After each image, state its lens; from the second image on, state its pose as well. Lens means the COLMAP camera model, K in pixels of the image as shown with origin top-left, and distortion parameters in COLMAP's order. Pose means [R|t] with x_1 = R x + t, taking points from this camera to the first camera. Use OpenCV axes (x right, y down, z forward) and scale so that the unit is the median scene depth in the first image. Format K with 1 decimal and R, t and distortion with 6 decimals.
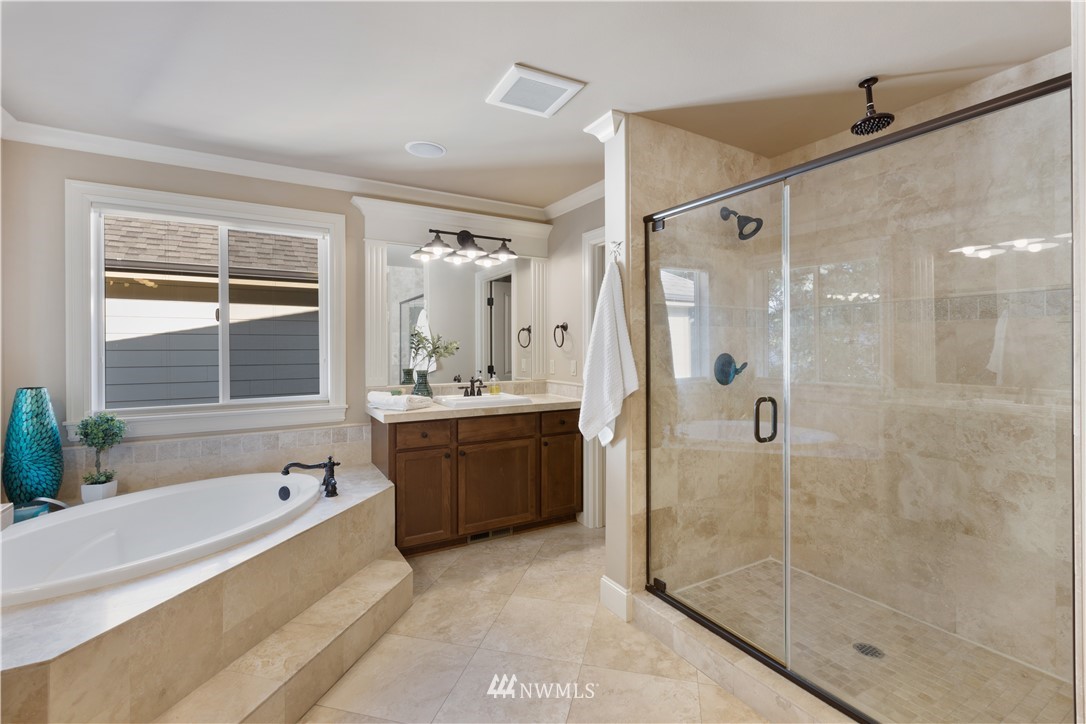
lens RADIAL K [[484.3, 0, 536.3], [0, 484.3, 360.7], [0, 0, 1]] dist [0.001194, -0.000342]
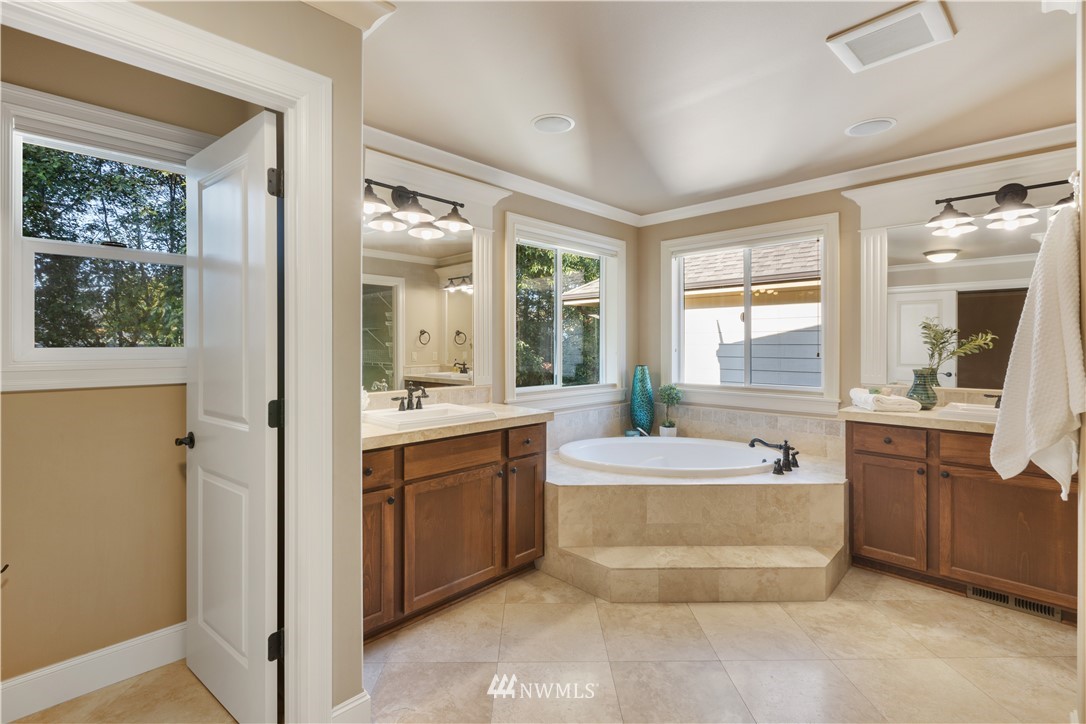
lens RADIAL K [[484.3, 0, 536.3], [0, 484.3, 360.7], [0, 0, 1]] dist [0.001194, -0.000342]
pose [[0.258637, 0.036614, -0.965281, 0.499431], [-0.026141, 0.999181, 0.030895, -0.004938], [0.965621, 0.017243, 0.259382, 0.150586]]
